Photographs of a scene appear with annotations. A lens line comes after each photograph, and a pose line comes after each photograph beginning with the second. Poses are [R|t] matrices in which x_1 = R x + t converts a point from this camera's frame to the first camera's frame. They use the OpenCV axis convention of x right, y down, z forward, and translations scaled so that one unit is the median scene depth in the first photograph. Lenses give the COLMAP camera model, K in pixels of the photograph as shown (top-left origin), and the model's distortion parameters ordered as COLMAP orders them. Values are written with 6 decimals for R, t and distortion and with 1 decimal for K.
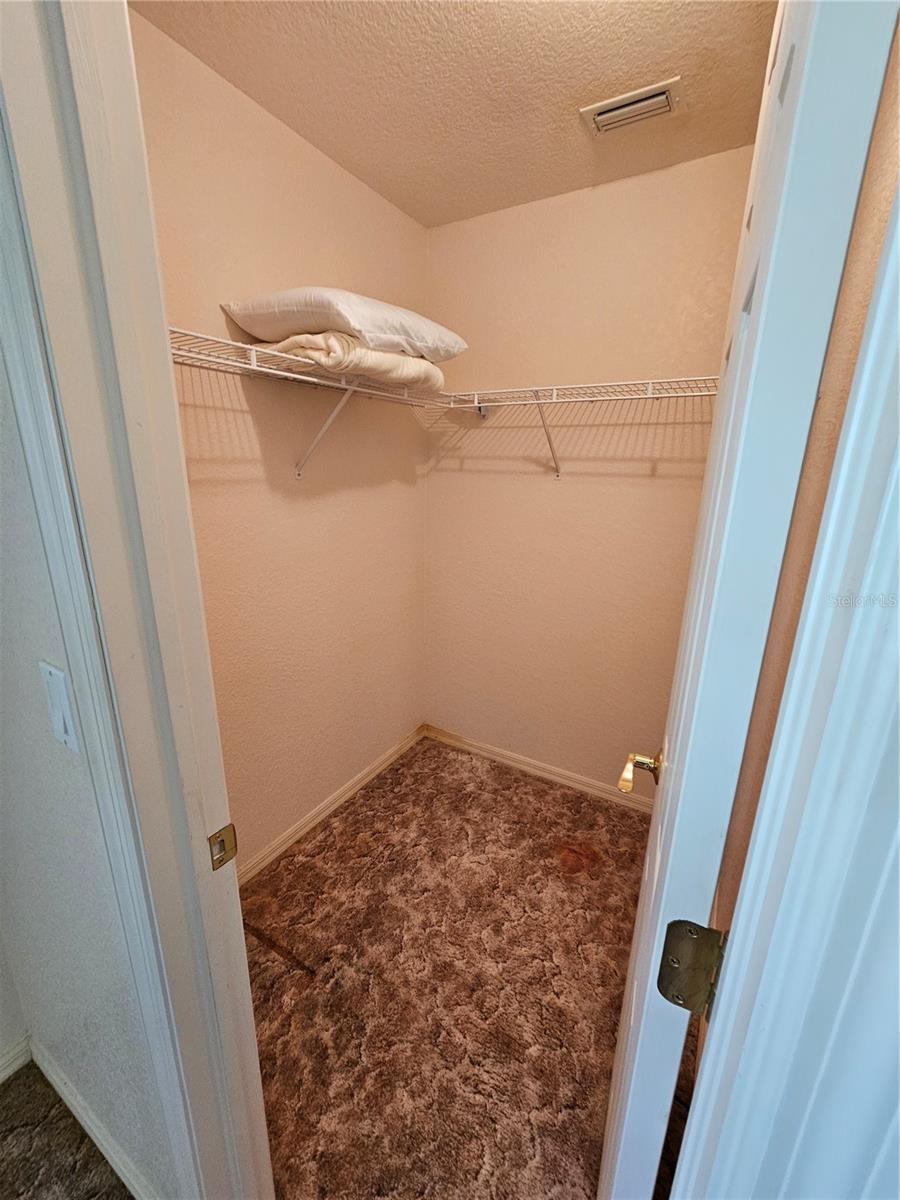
lens RADIAL K [[488.5, 0, 451.3], [0, 488.5, 601.3], [0, 0, 1]] dist [-0.001137, 0.001743]
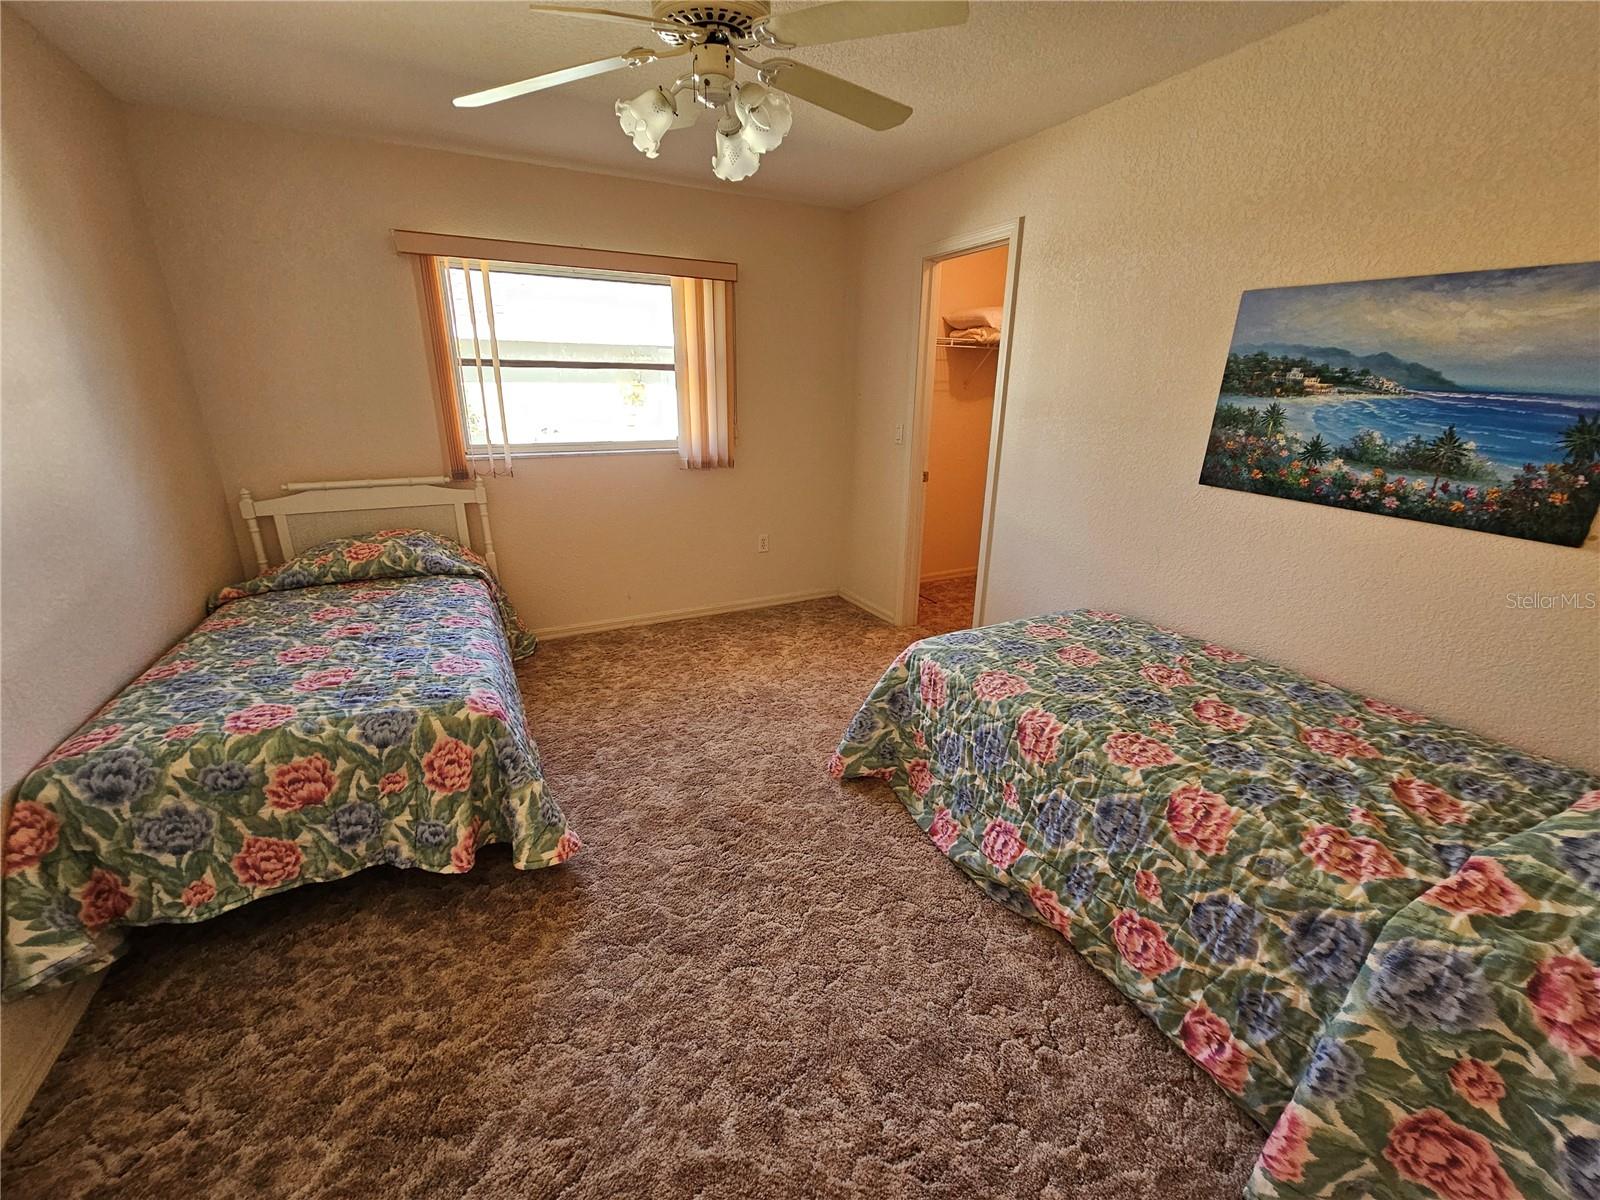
lens RADIAL K [[651.4, 0, 799.4], [0, 651.4, 601.1], [0, 0, 1]] dist [-0.001137, 0.001743]
pose [[0.844125, 0.152172, -0.514098, 0.865089], [-0.137818, 0.988241, 0.066227, 0.722876], [0.518131, 0.014948, 0.855171, -2.266178]]
